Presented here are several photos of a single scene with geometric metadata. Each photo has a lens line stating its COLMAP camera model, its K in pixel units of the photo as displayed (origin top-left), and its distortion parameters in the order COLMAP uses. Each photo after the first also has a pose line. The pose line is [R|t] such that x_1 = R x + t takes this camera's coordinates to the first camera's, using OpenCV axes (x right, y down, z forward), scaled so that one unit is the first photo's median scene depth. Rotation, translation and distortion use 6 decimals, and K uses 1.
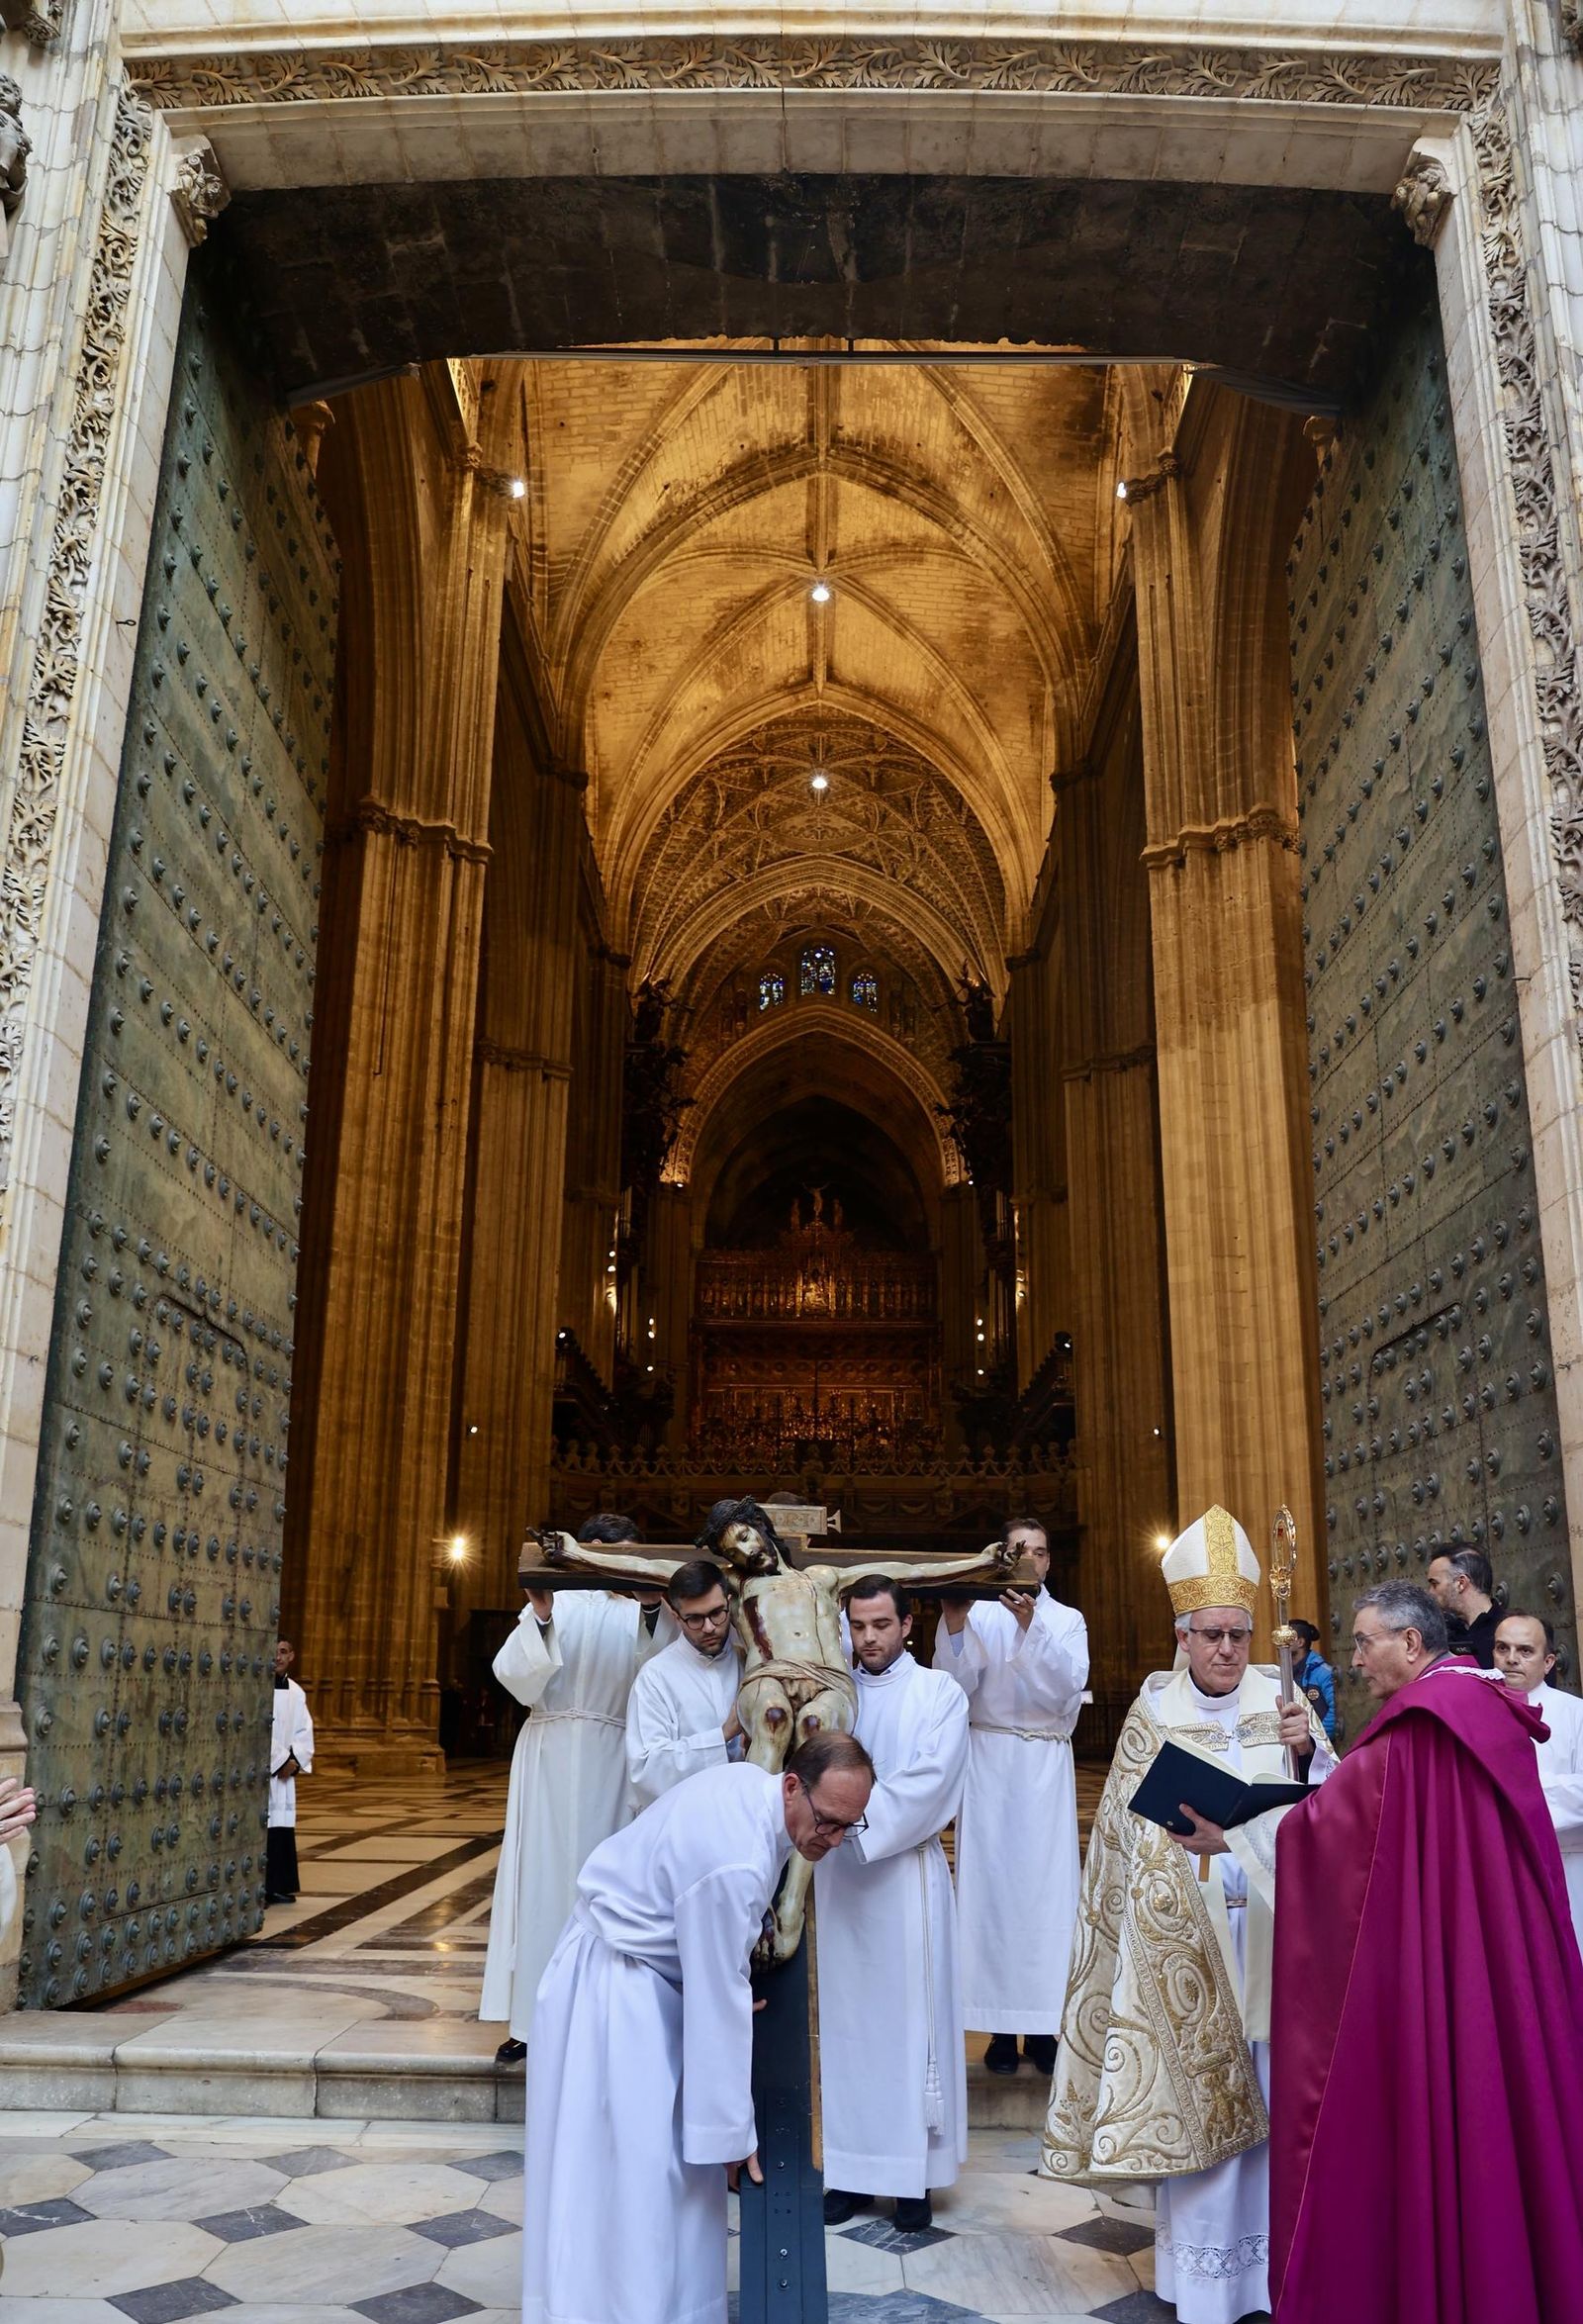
lens RADIAL K [[1757.4, 0, 796.0], [0, 1757.4, 1246.1], [0, 0, 1]] dist [-0.108251, 0.071914]
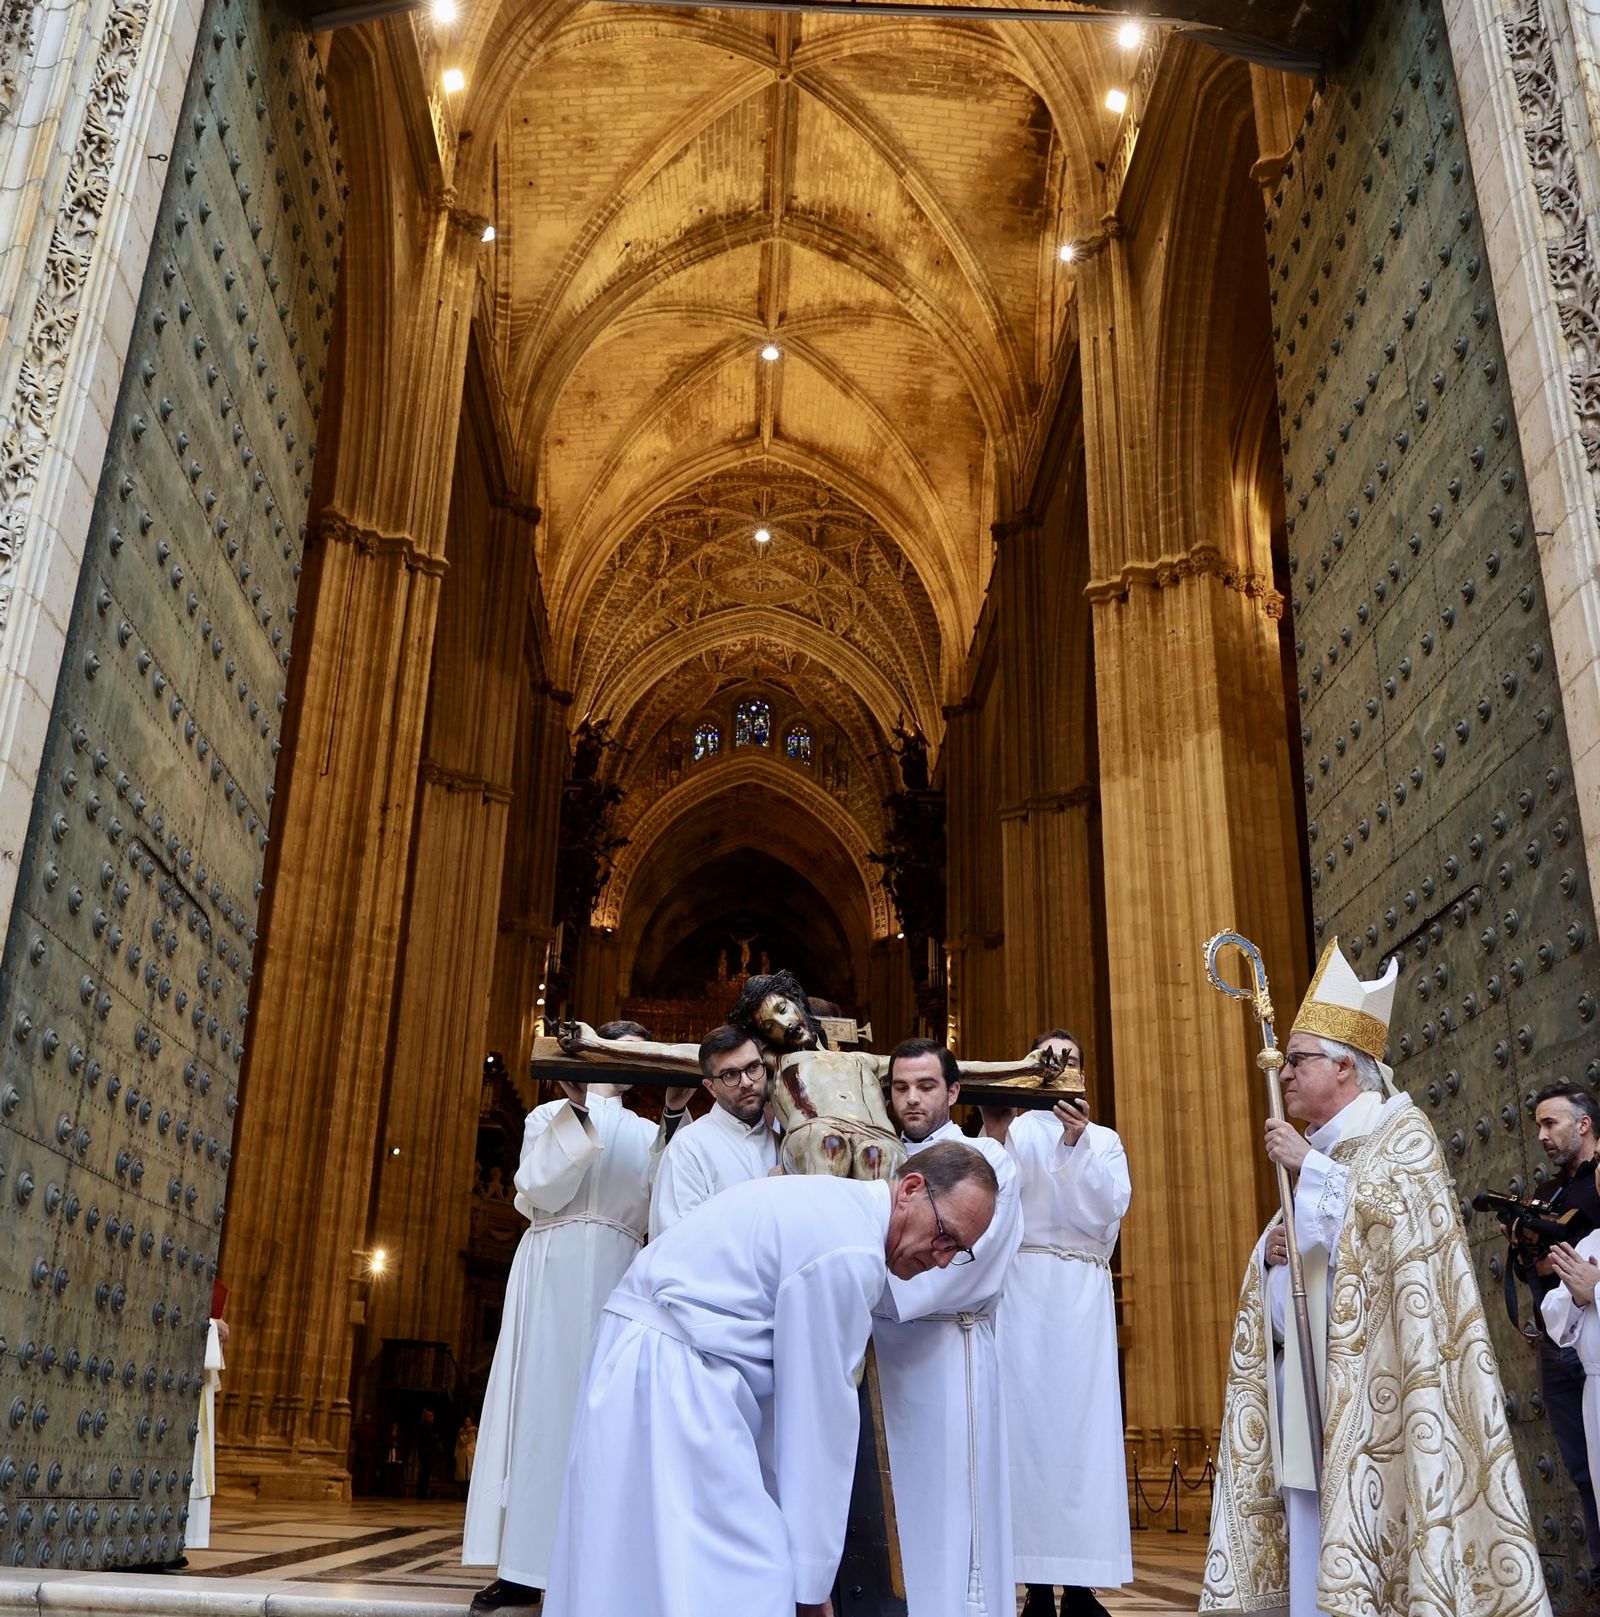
lens RADIAL K [[1740.5, 0, 748.2], [0, 1740.5, 758.6], [0, 0, 1]] dist [-0.084010, 0.000000]
pose [[0.999369, 0.032264, 0.014882, -0.044455], [-0.029723, 0.988631, -0.147396, 0.119533], [-0.019469, 0.146860, 0.988966, 0.048077]]
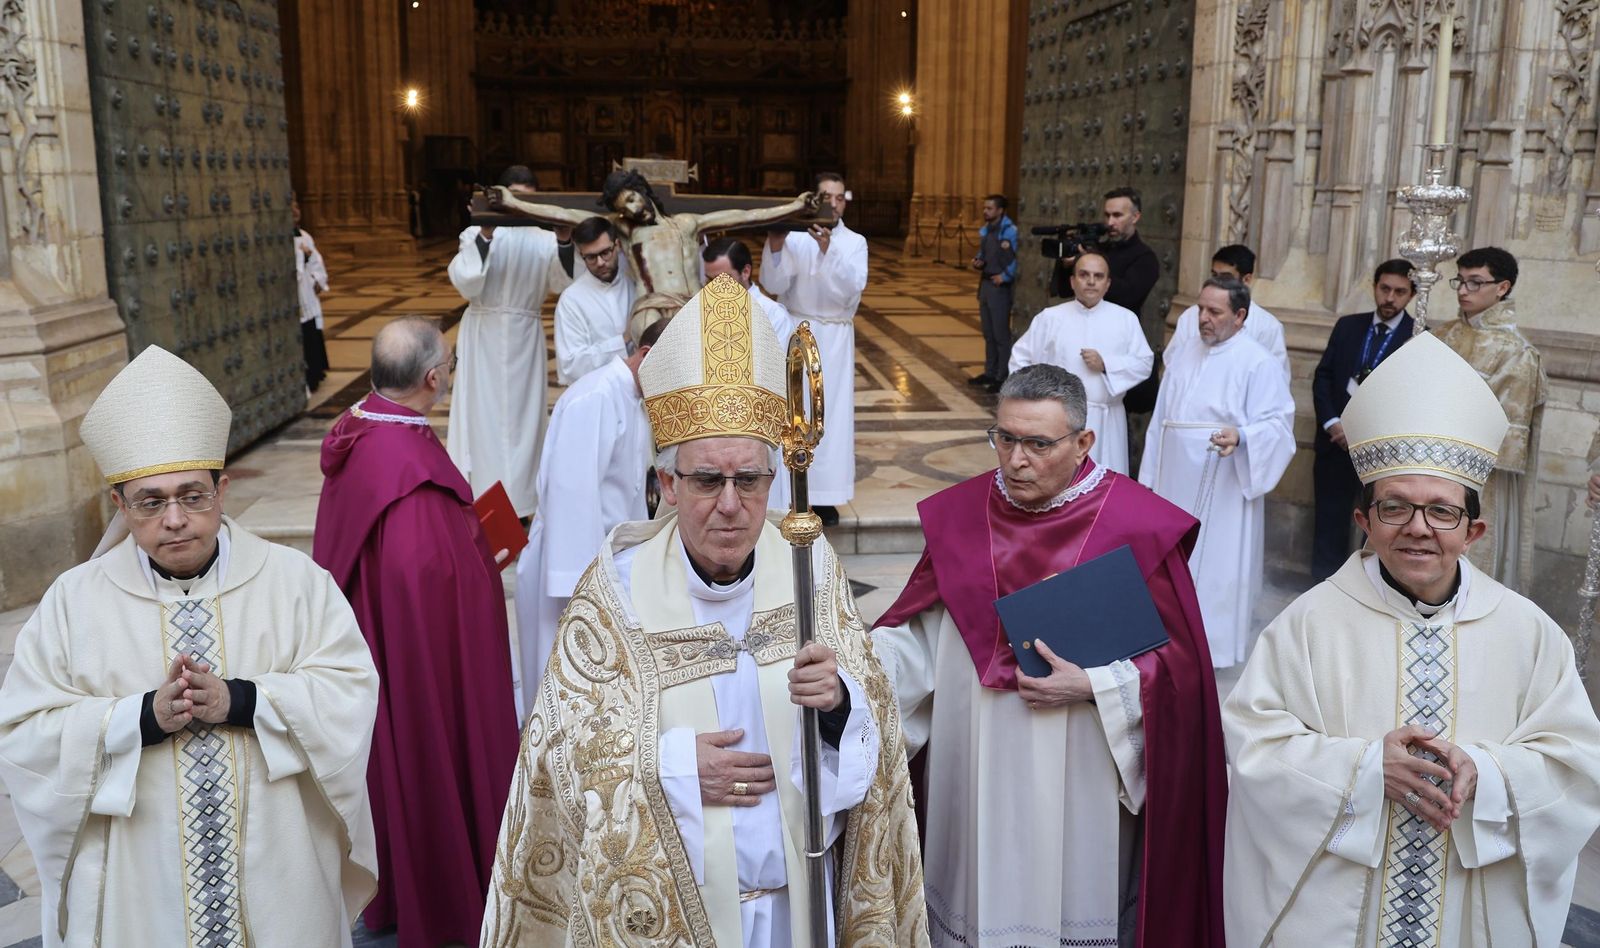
lens RADIAL K [[1187.1, 0, 803.1], [0, 1187.1, 414.3], [0, 0, 1]] dist [-0.095008, 0.055590]
pose [[0.992119, -0.019426, 0.123788, -0.008423], [-0.036650, 0.899720, 0.434927, -0.068659], [-0.119823, -0.436036, 0.891917, 0.036904]]
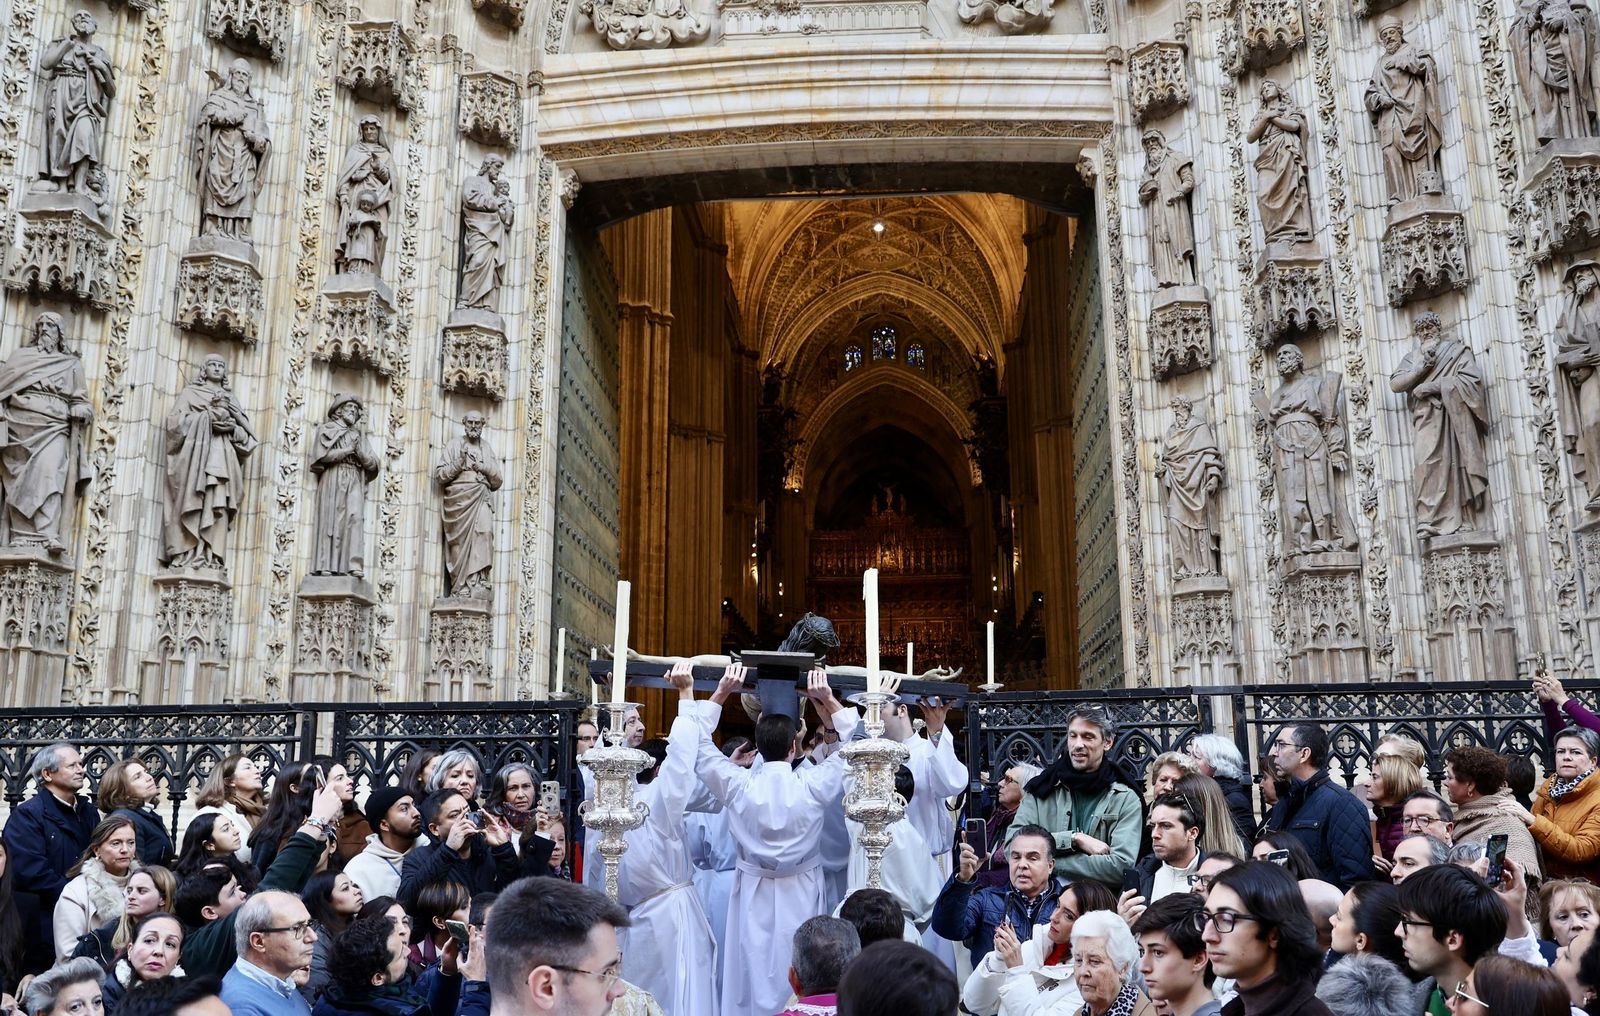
lens RADIAL K [[1259.1, 0, 842.4], [0, 1259.1, 558.6], [0, 0, 1]] dist [-0.076962, 0.000631]
pose [[0.998930, -0.031827, -0.033558, 0.073669], [0.033131, 0.998687, 0.039066, -0.164315], [0.032271, -0.040136, 0.998673, -0.780671]]
